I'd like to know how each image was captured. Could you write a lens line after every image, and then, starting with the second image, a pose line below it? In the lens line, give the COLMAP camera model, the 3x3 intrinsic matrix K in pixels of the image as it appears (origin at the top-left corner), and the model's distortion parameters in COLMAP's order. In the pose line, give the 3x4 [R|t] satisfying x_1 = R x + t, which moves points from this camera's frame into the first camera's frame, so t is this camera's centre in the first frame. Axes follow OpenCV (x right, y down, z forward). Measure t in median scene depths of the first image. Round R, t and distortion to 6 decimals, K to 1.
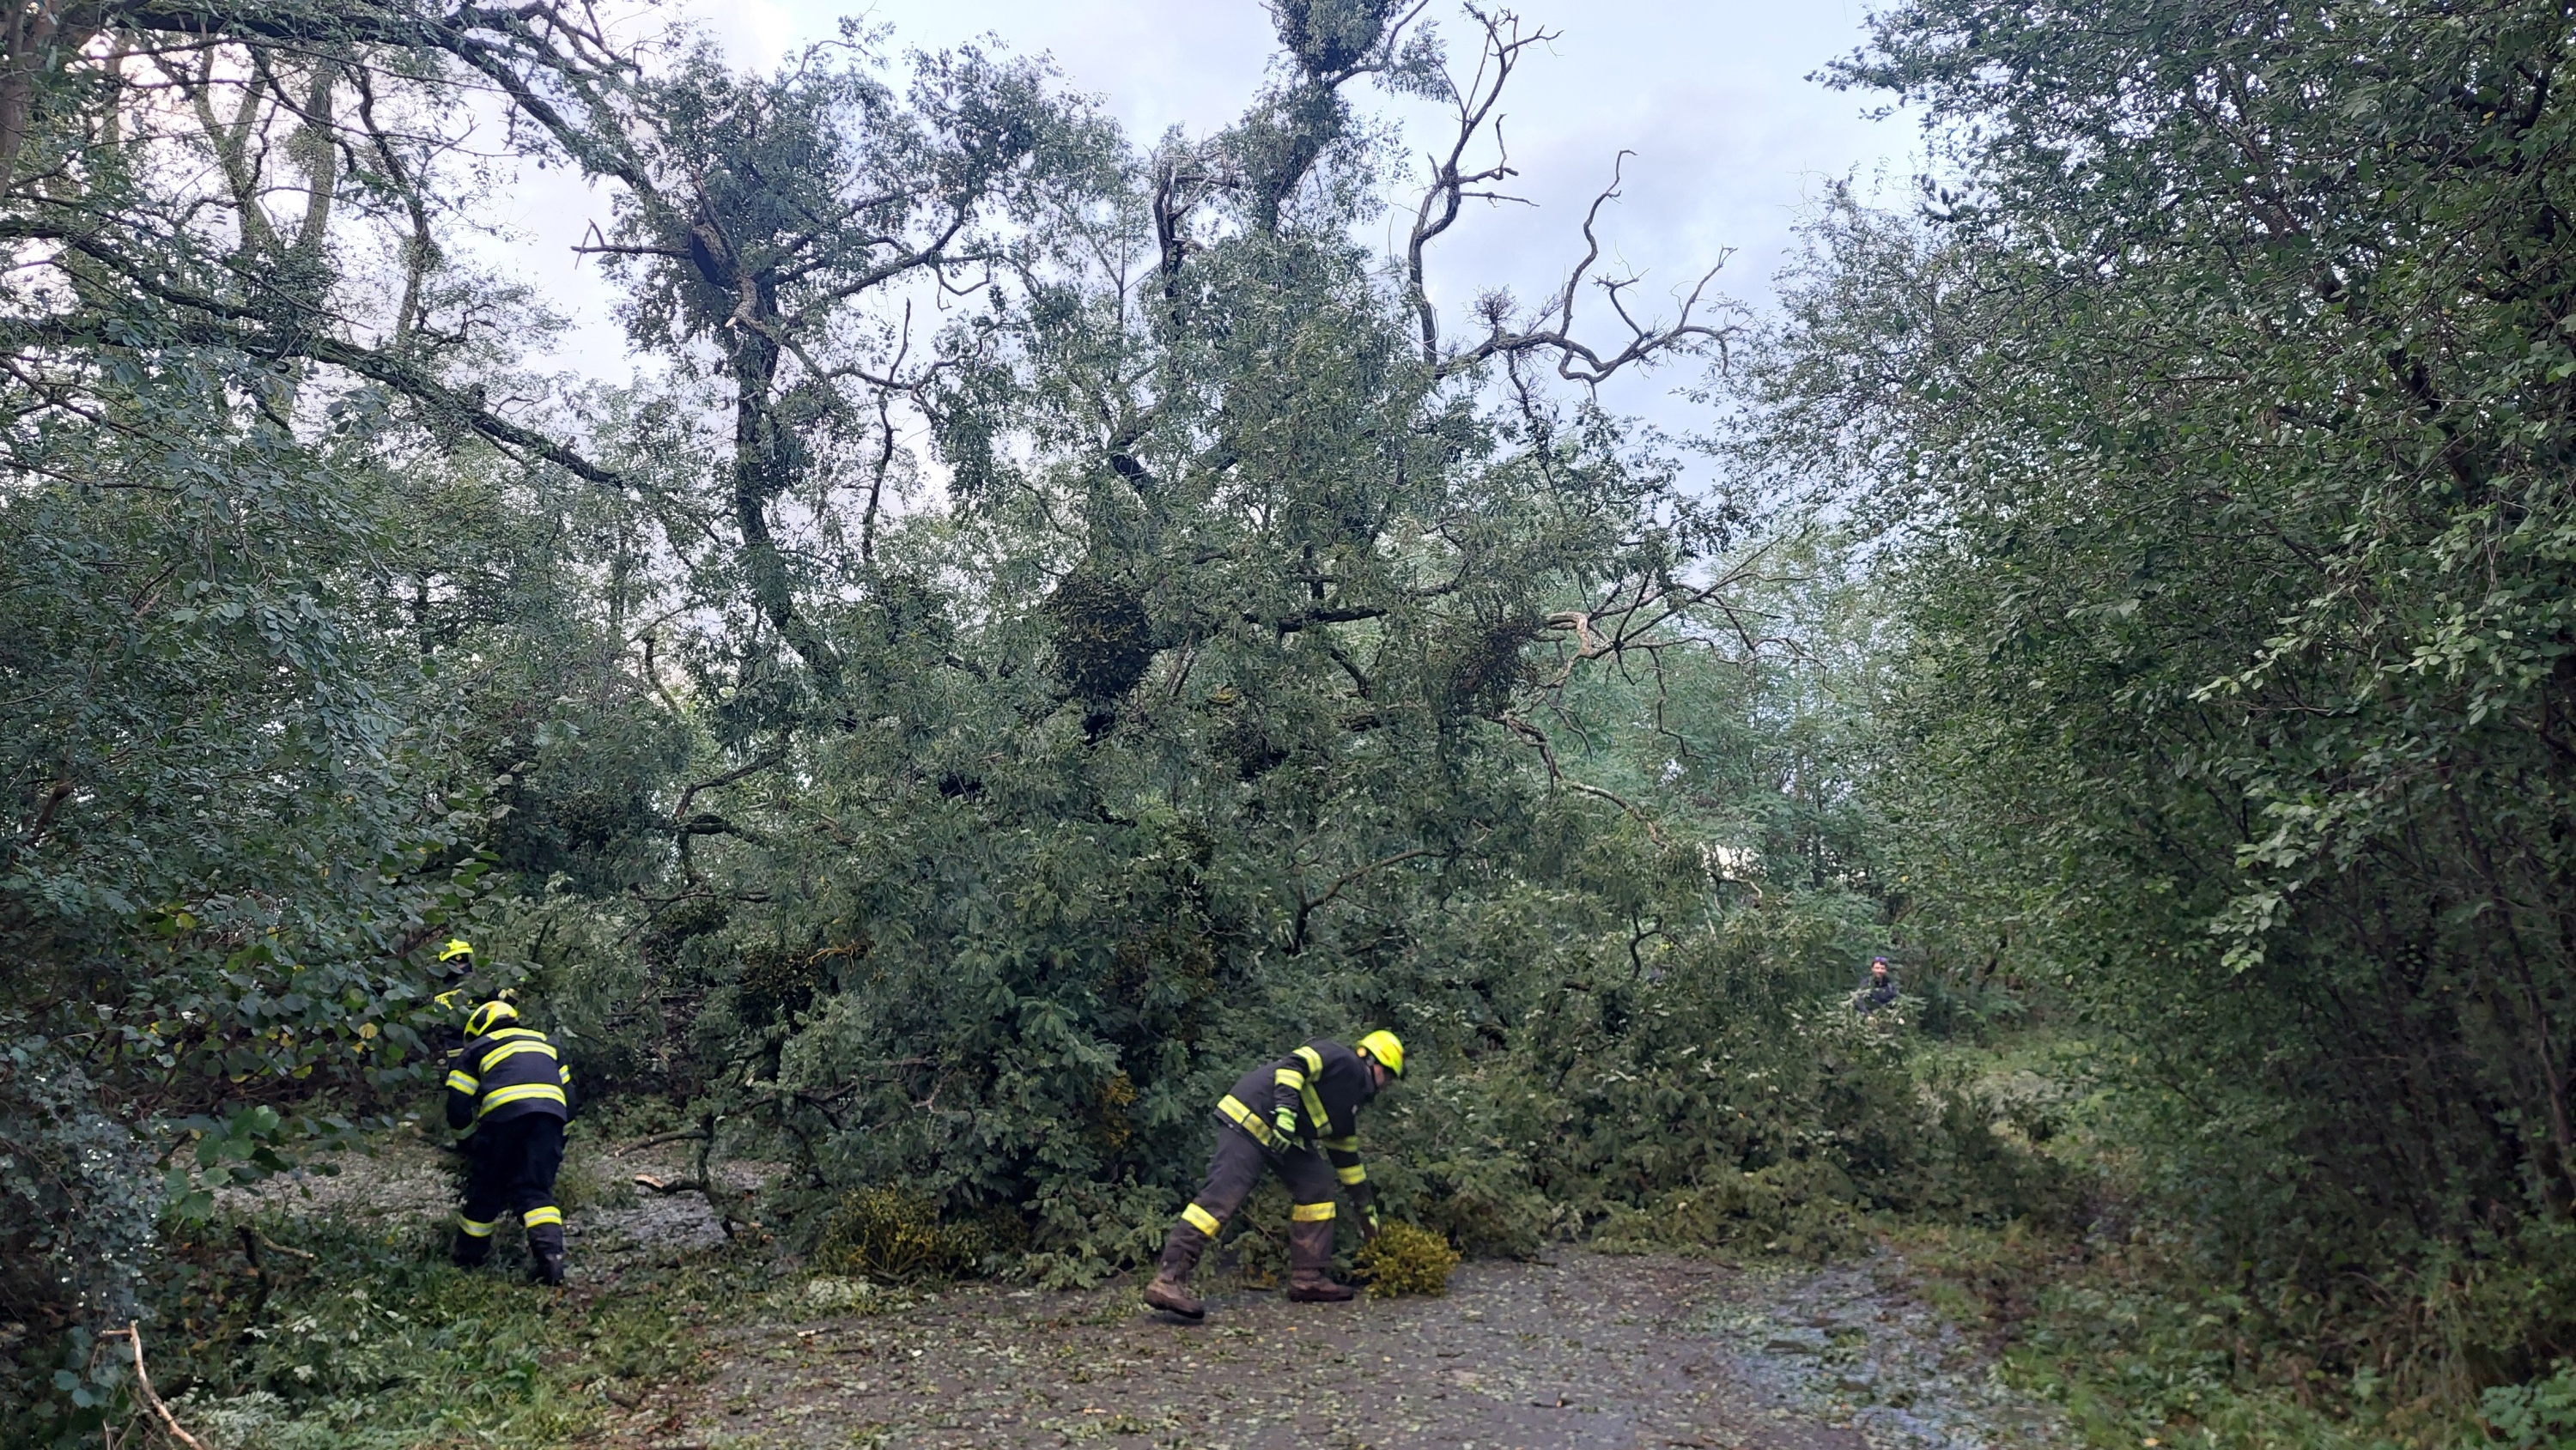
lens RADIAL K [[1872.9, 0, 1309.0], [0, 1872.9, 725.0], [0, 0, 1]] dist [0.032863, -0.028535]
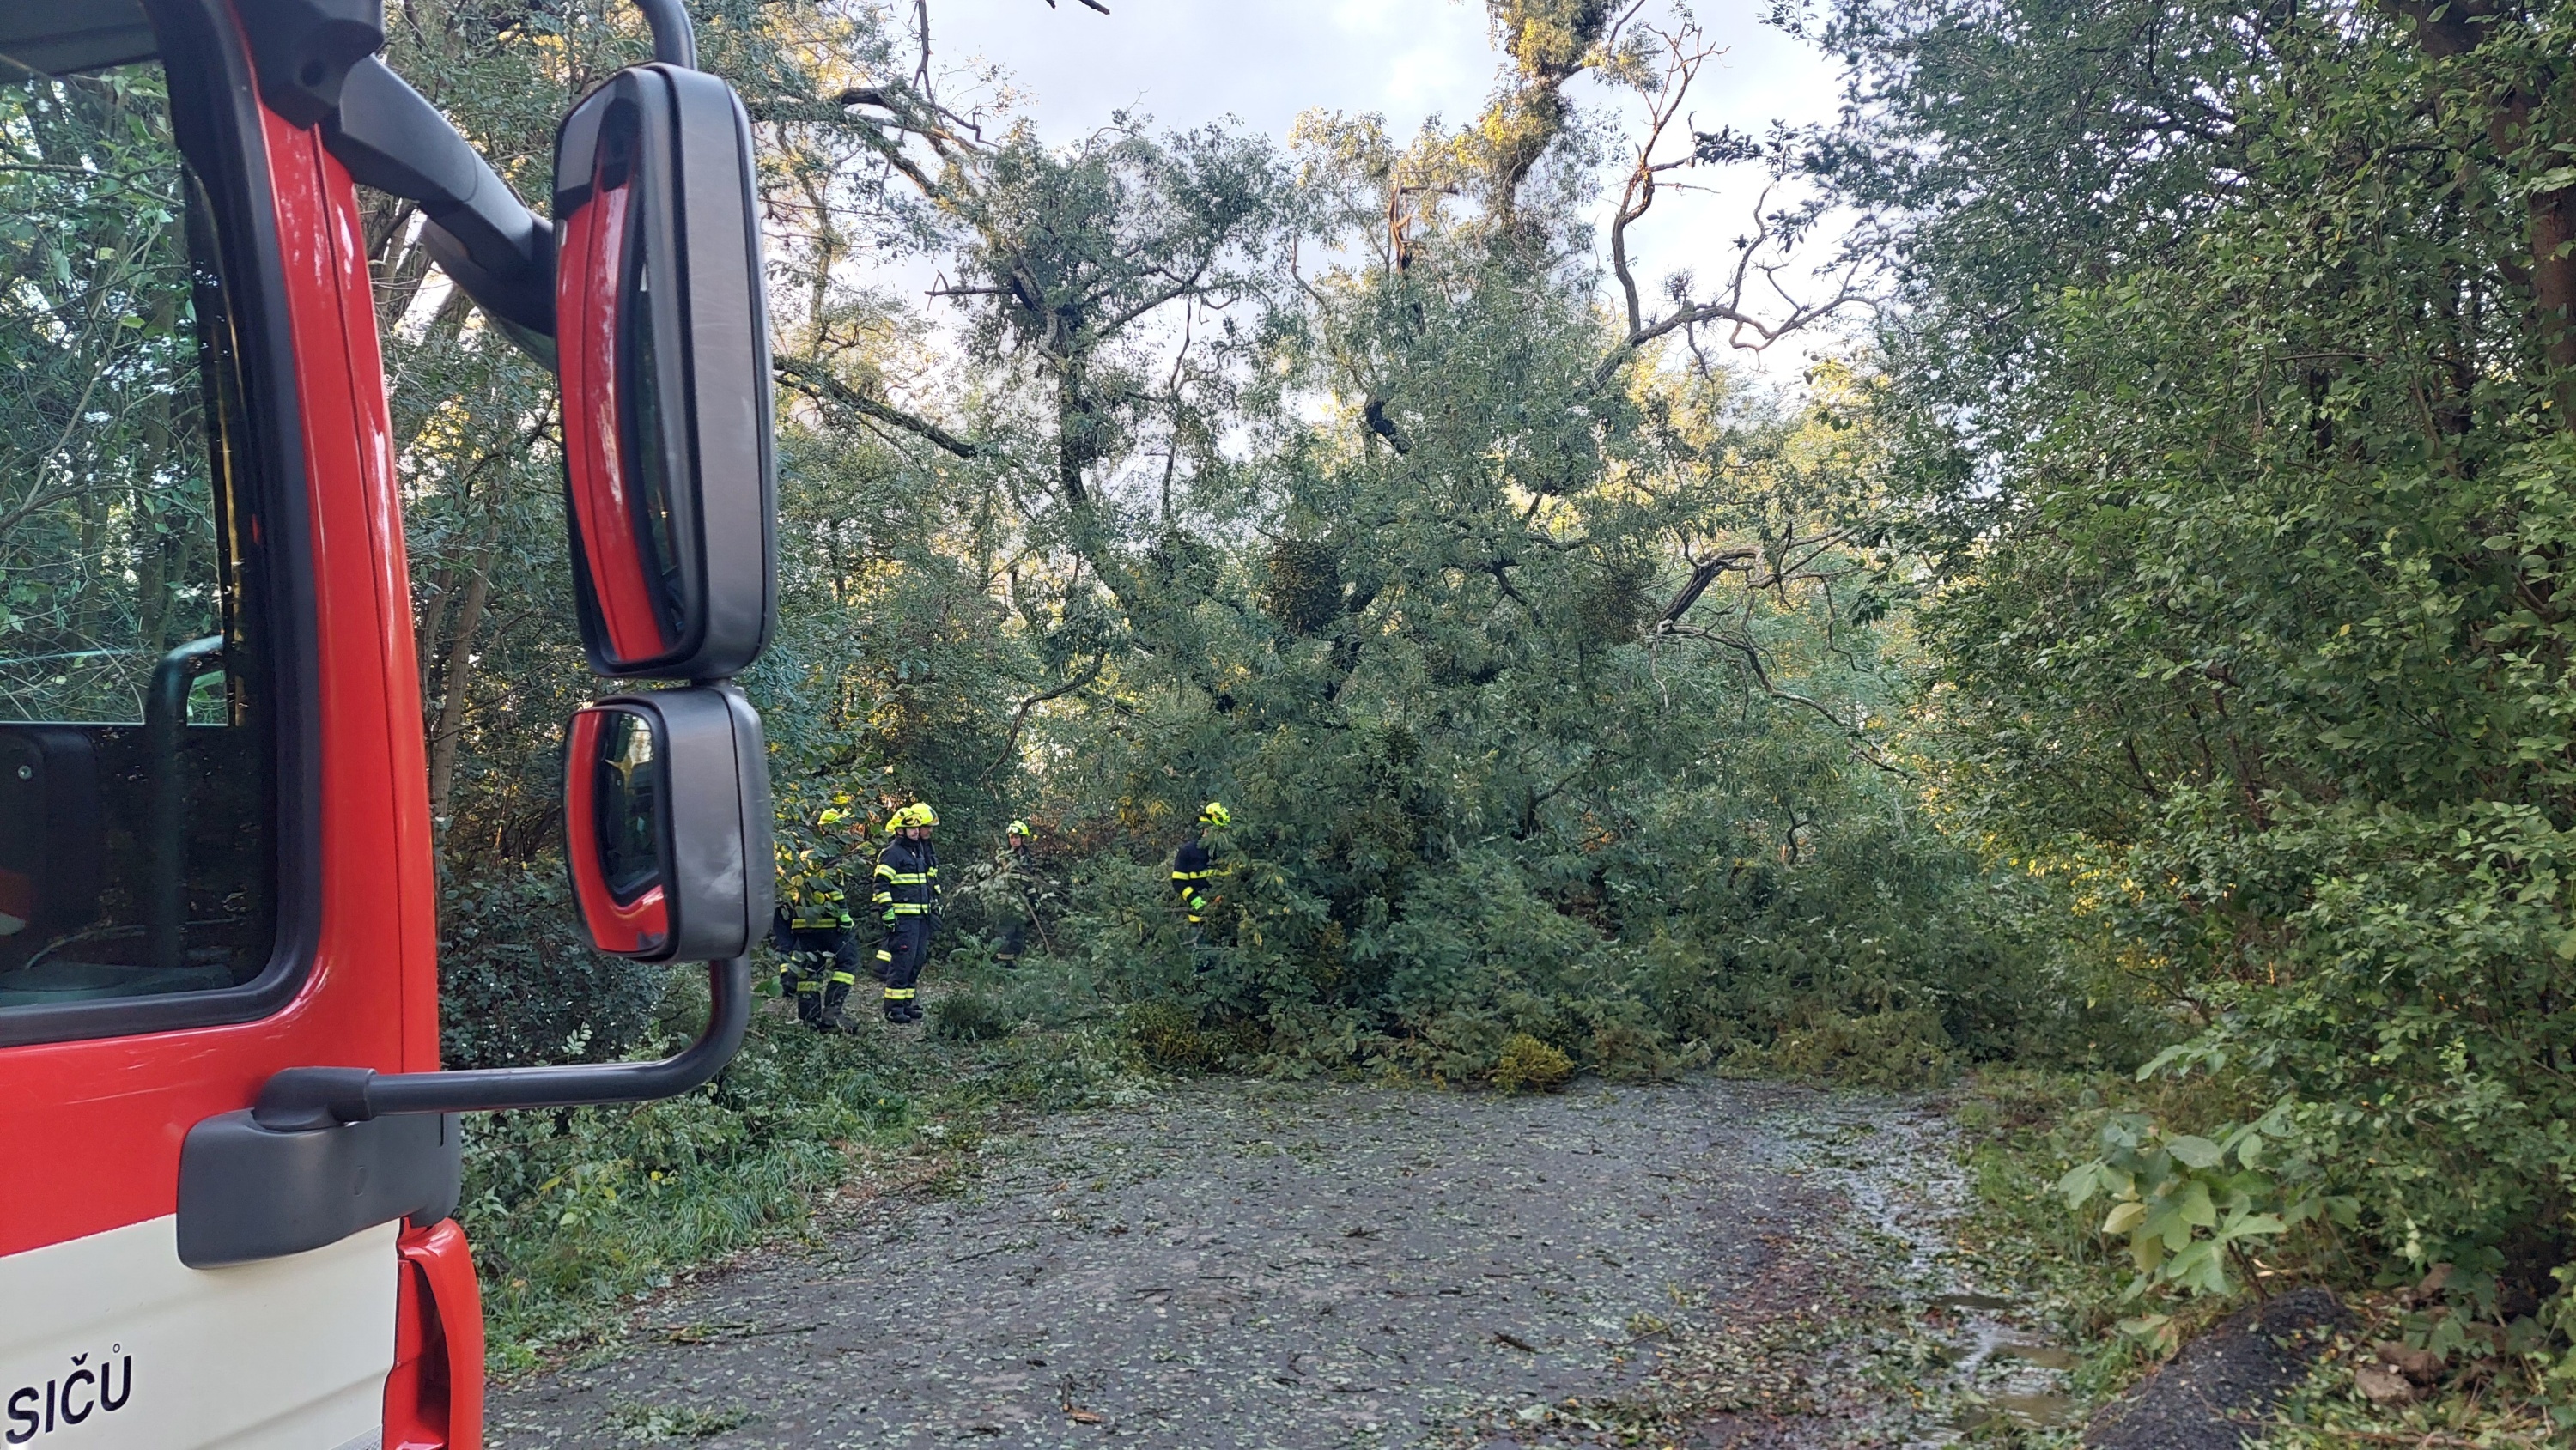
lens RADIAL K [[1872.9, 0, 1278.6], [0, 1872.9, 725.1], [0, 0, 1]] dist [0.032863, -0.028535]
pose [[0.977701, 0.001778, -0.209992, 0.108004], [0.009053, 0.998678, 0.050602, -0.012868], [0.209805, -0.051375, 0.976393, -0.212296]]
